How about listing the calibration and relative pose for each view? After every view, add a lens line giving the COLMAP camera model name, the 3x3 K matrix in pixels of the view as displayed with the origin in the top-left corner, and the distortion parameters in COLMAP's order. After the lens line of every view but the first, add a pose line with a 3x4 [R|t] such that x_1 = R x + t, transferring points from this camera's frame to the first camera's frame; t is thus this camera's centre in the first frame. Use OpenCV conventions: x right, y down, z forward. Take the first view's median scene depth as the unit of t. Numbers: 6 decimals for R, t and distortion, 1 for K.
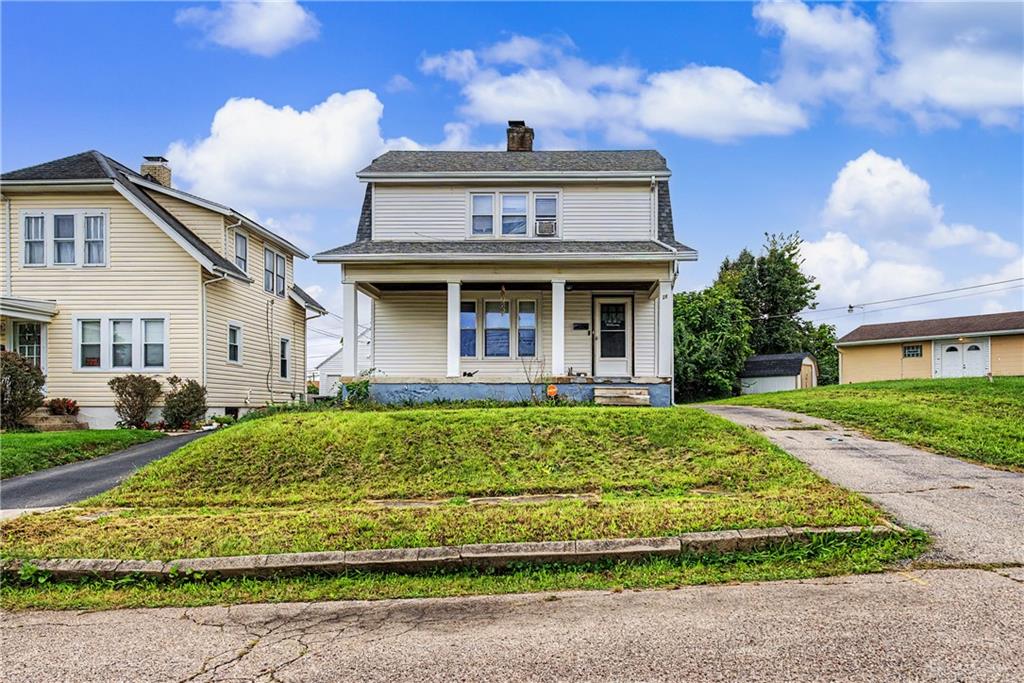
lens RADIAL K [[690.5, 0, 537.4], [0, 690.5, 398.2], [0, 0, 1]] dist [0.024064, -0.000766]
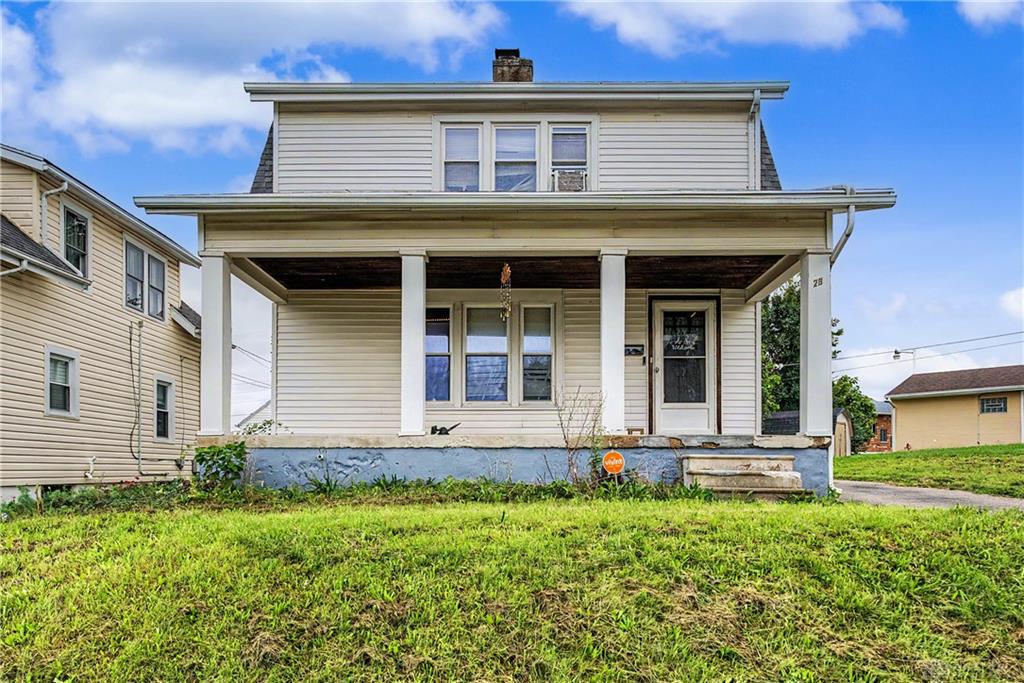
lens RADIAL K [[688.3, 0, 513.3], [0, 688.3, 463.5], [0, 0, 1]] dist [-0.002352, -0.001077]
pose [[0.999654, -0.000939, 0.026304, -0.051025], [0.000762, 0.999977, 0.006723, -0.011220], [-0.026310, -0.006701, 0.999631, 0.412389]]
